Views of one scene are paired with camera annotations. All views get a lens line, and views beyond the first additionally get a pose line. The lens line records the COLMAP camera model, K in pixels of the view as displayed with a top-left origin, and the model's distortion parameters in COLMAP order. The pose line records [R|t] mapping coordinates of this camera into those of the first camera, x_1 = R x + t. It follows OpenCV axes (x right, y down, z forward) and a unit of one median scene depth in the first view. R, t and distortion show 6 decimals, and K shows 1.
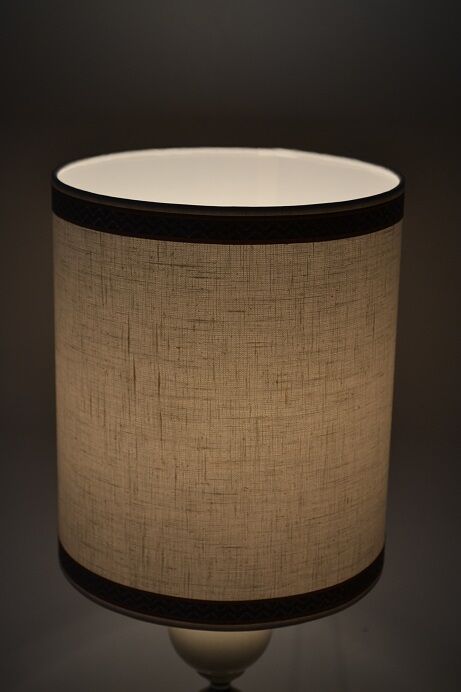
lens RADIAL K [[1362.6, 0, 229.9], [0, 1362.6, 345.9], [0, 0, 1]] dist [-0.064224, 0.000000]
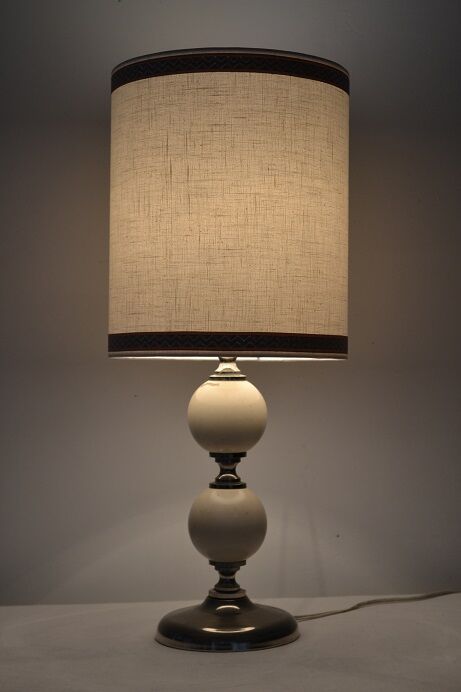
lens RADIAL K [[1340.2, 0, 231.9], [0, 1340.2, 347.0], [0, 0, 1]] dist [-0.107717, 0.000000]
pose [[0.999504, -0.009915, 0.029883, -0.049025], [0.018148, 0.957015, -0.289470, 0.615408], [-0.025728, 0.289868, 0.956721, -0.319975]]
